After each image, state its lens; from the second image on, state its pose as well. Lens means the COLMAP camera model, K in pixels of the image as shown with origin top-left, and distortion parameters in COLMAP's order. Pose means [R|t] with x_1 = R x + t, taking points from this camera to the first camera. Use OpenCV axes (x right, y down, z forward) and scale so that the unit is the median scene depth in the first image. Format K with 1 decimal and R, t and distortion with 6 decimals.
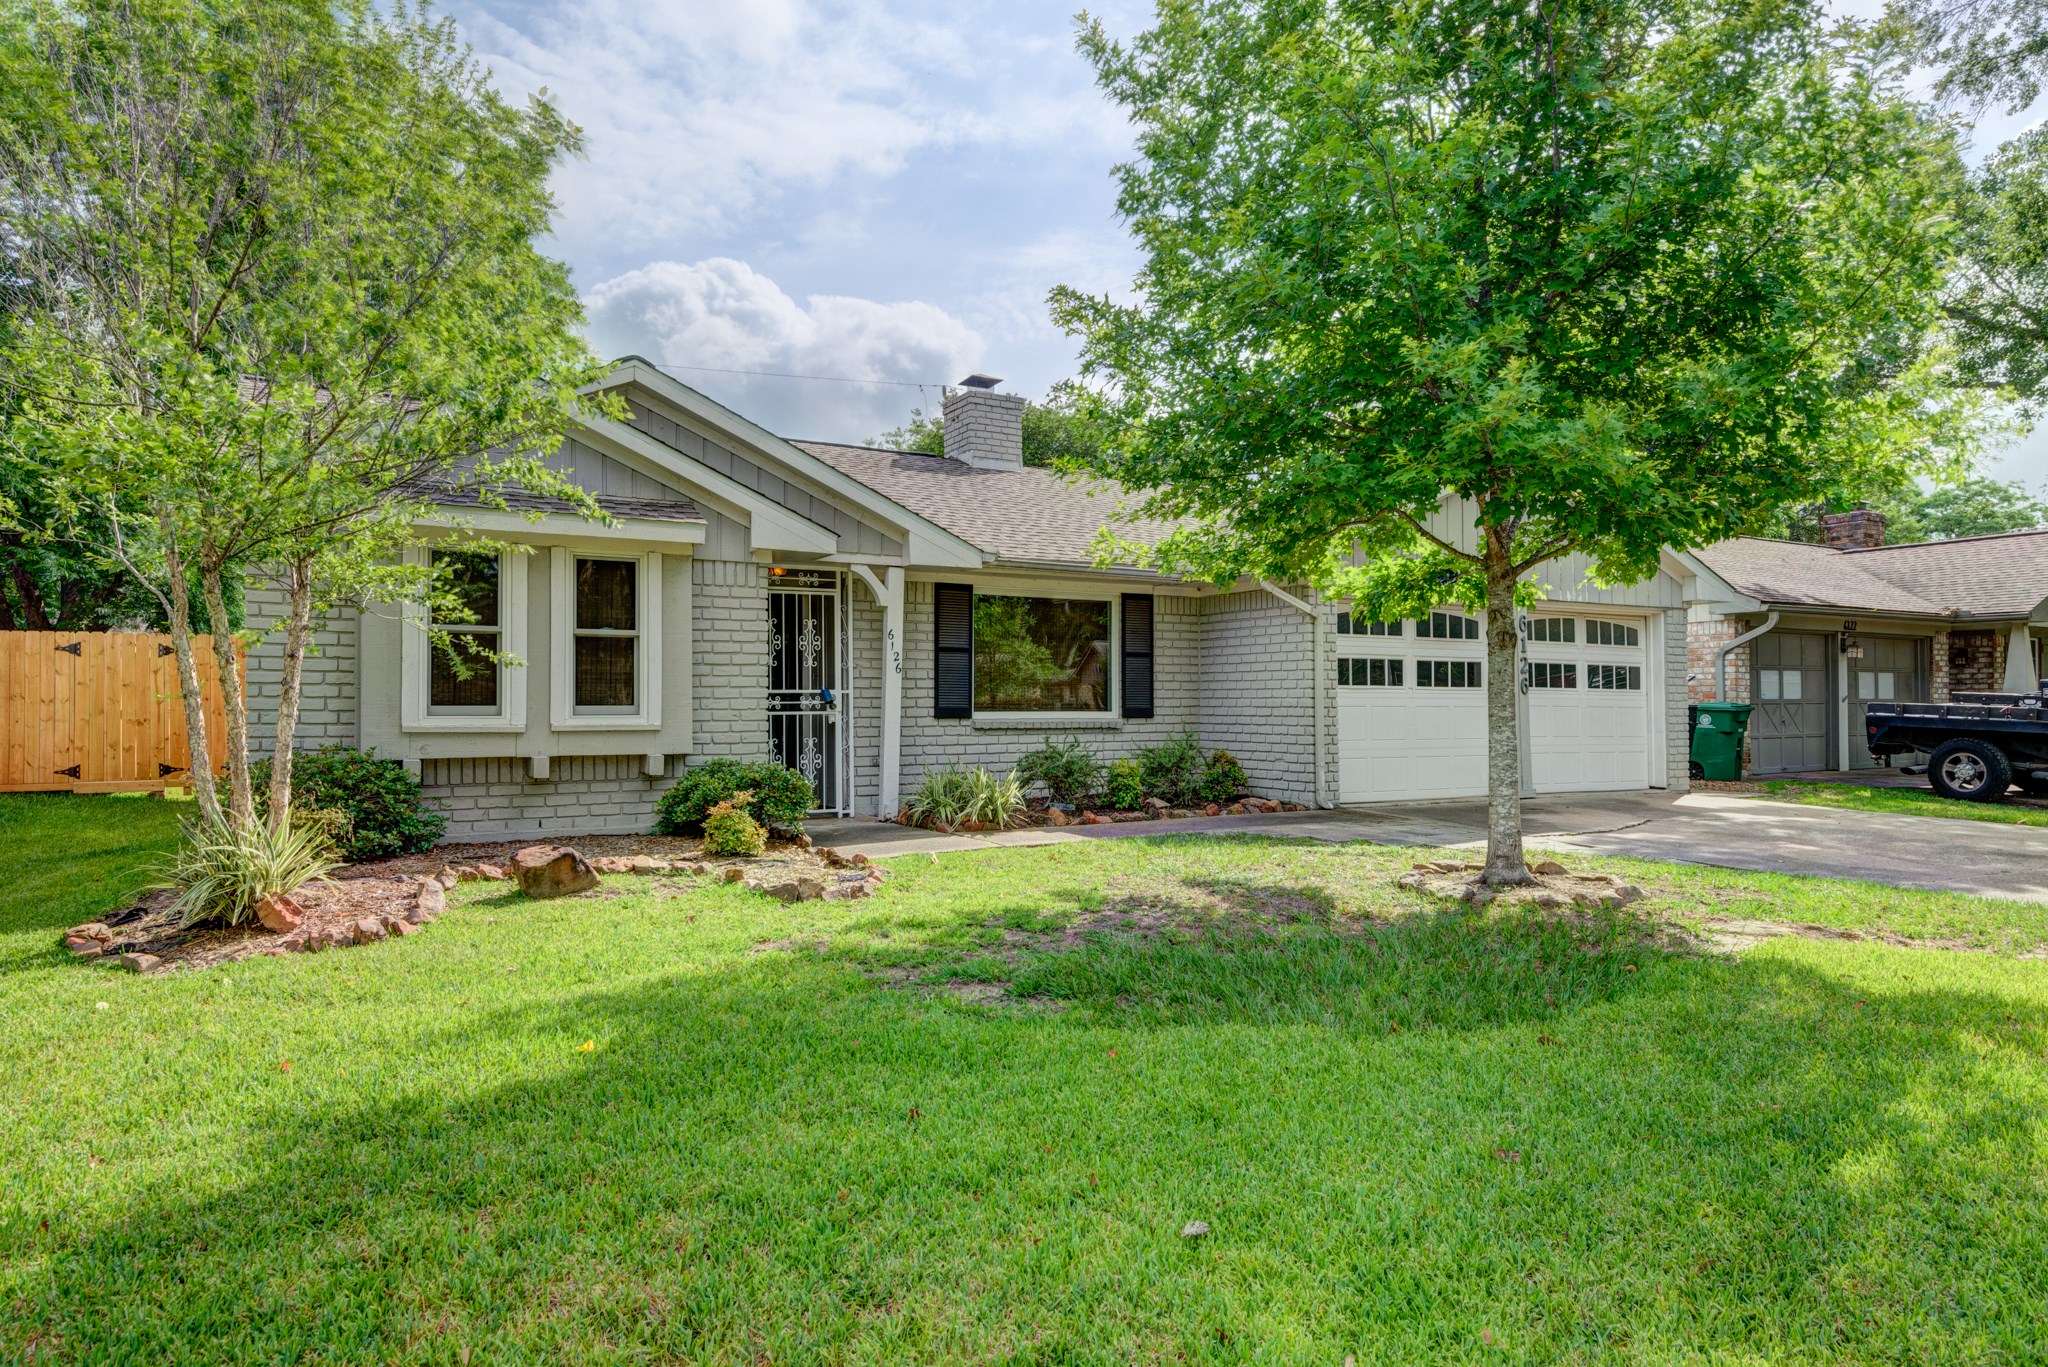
lens RADIAL K [[1302.5, 0, 1021.9], [0, 1302.5, 685.6], [0, 0, 1]] dist [-0.000436, -0.000043]
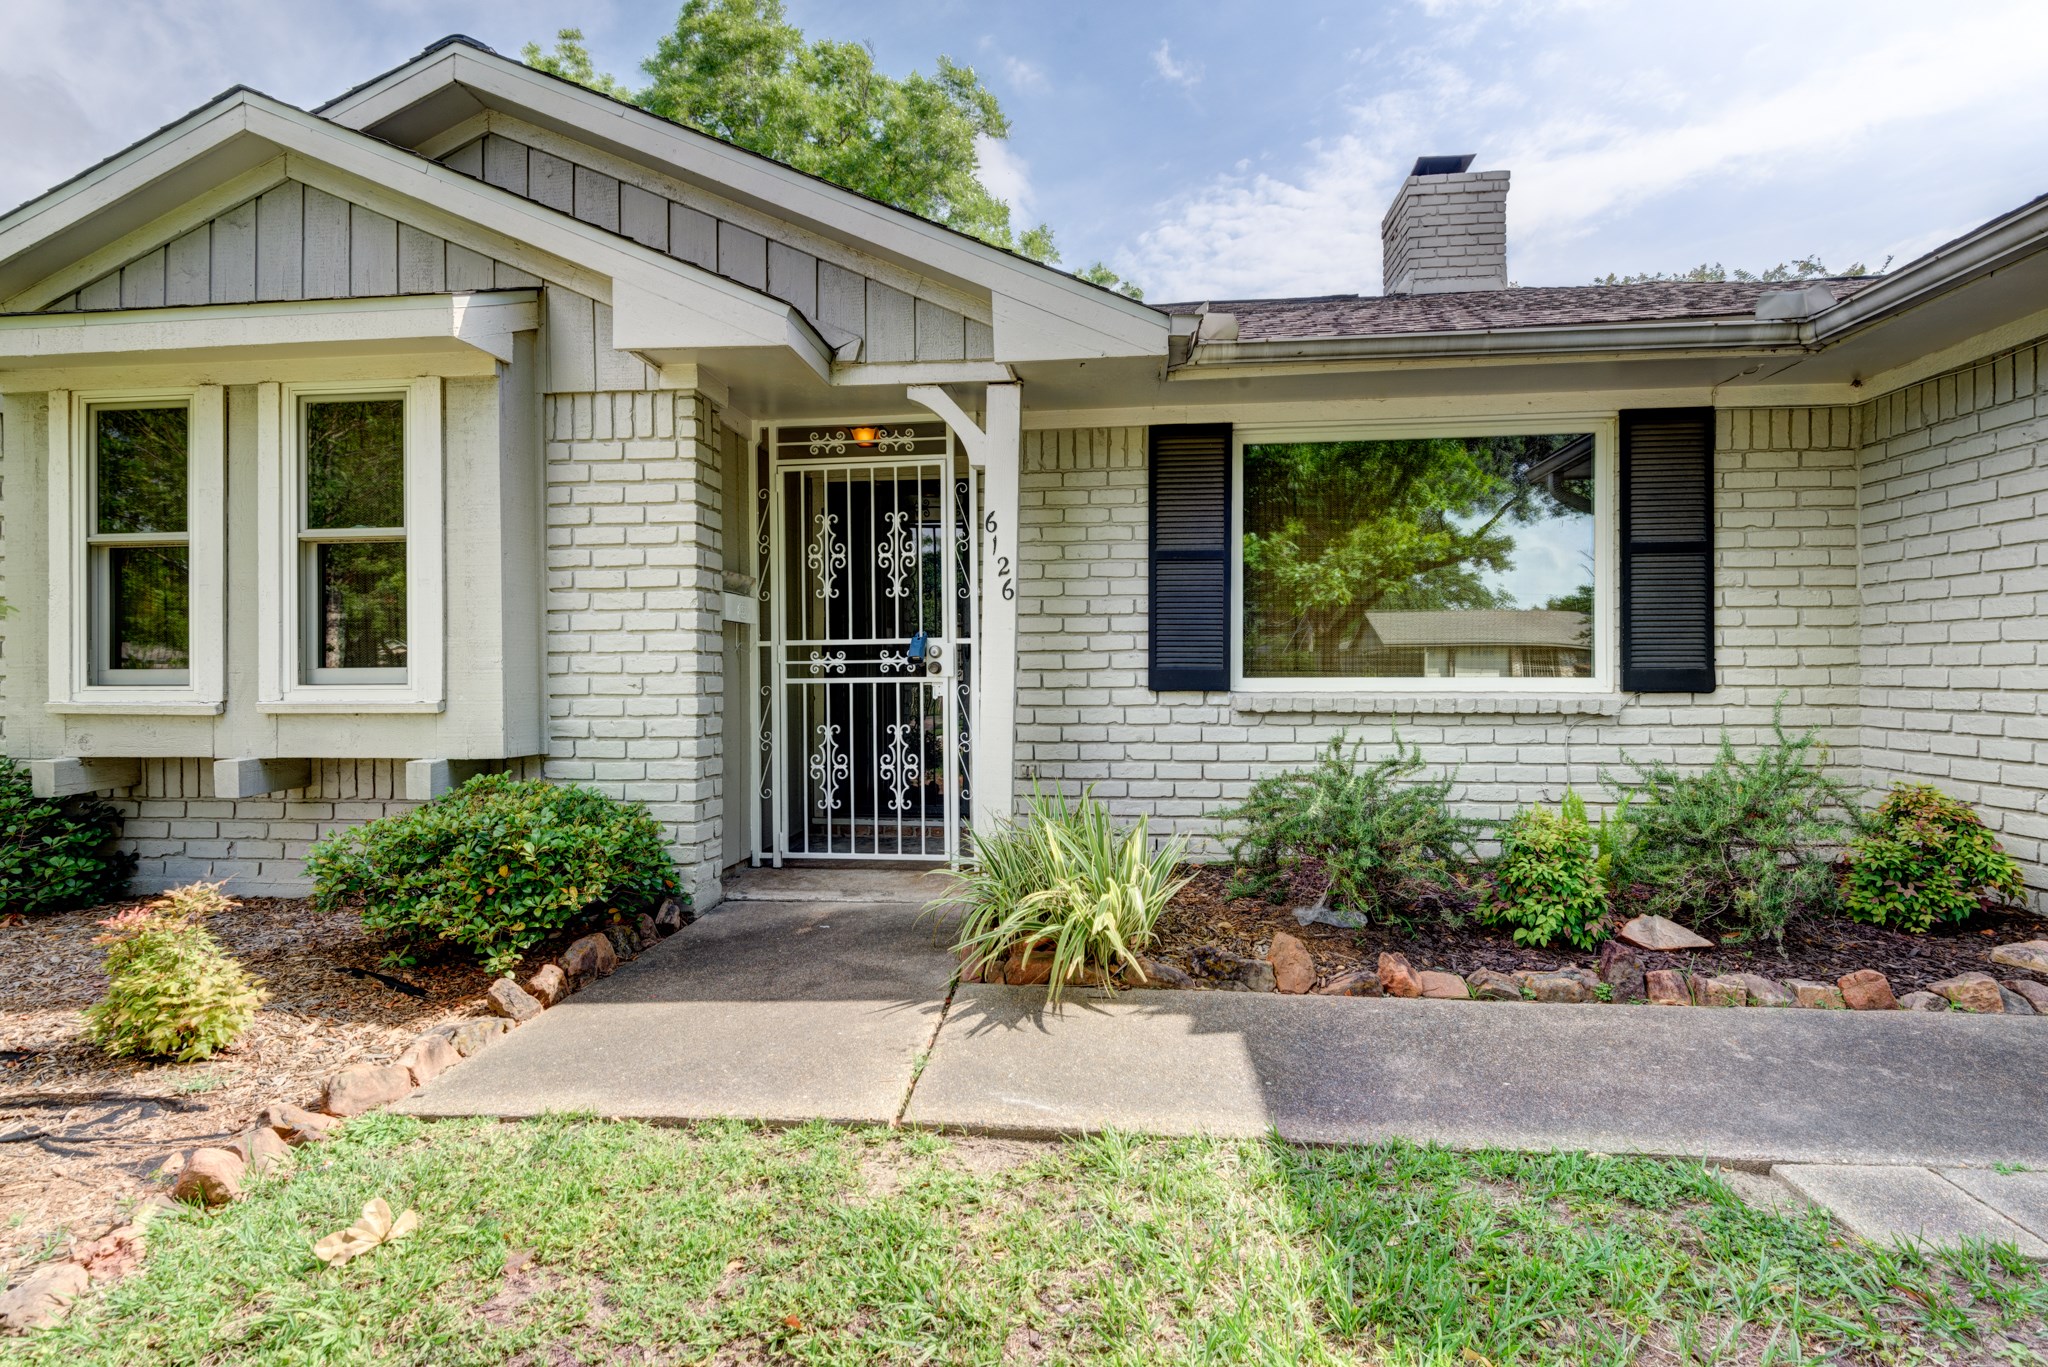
lens RADIAL K [[929.4, 0, 1030.5], [0, 929.4, 684.1], [0, 0, 1]] dist [0.012033, -0.006300]
pose [[0.805497, 0.004891, -0.592580, 0.118324], [0.012227, 0.999616, 0.024871, 0.013309], [0.592474, -0.027279, 0.805127, 0.707446]]
